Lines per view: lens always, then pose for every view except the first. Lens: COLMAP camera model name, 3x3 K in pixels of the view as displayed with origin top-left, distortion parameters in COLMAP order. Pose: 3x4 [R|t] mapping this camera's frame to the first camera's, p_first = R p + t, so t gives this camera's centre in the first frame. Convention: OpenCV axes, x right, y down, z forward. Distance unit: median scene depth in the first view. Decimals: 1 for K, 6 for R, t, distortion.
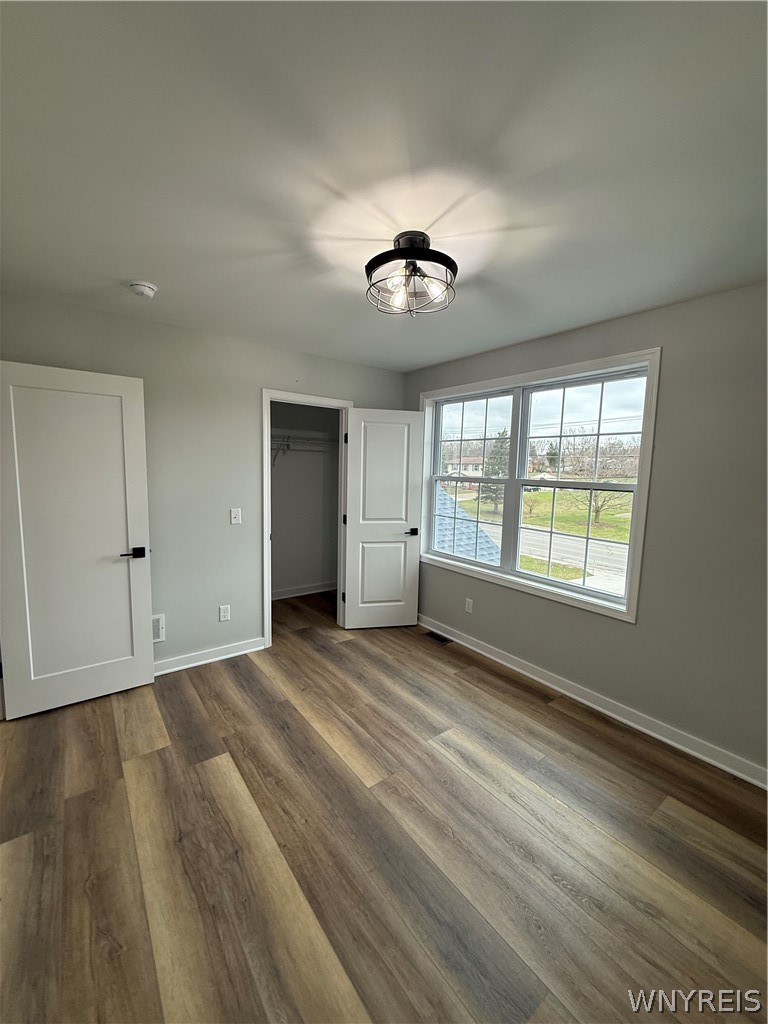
lens RADIAL K [[406.1, 0, 383.3], [0, 406.1, 509.8], [0, 0, 1]] dist [-0.000206, -0.000200]
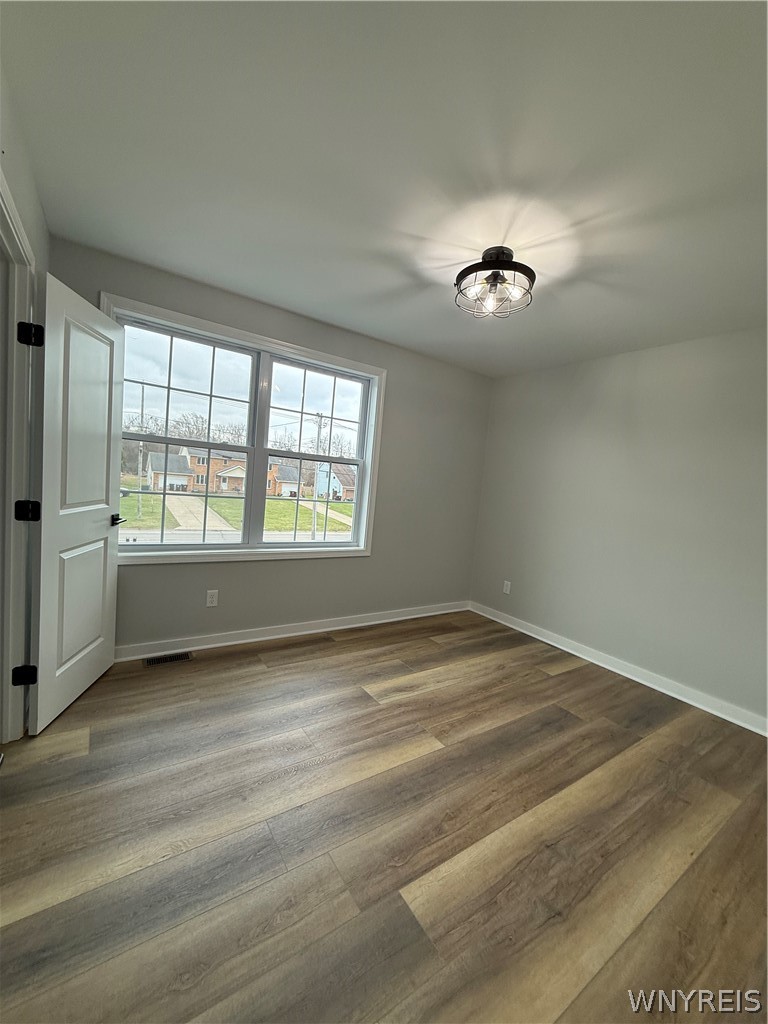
lens RADIAL K [[406.1, 0, 383.3], [0, 406.1, 509.8], [0, 0, 1]] dist [-0.000206, -0.000200]
pose [[0.056747, -0.096520, 0.993712, -0.998569], [0.011599, 0.995312, 0.096013, -0.031065], [-0.998321, 0.006078, 0.057600, 1.055130]]
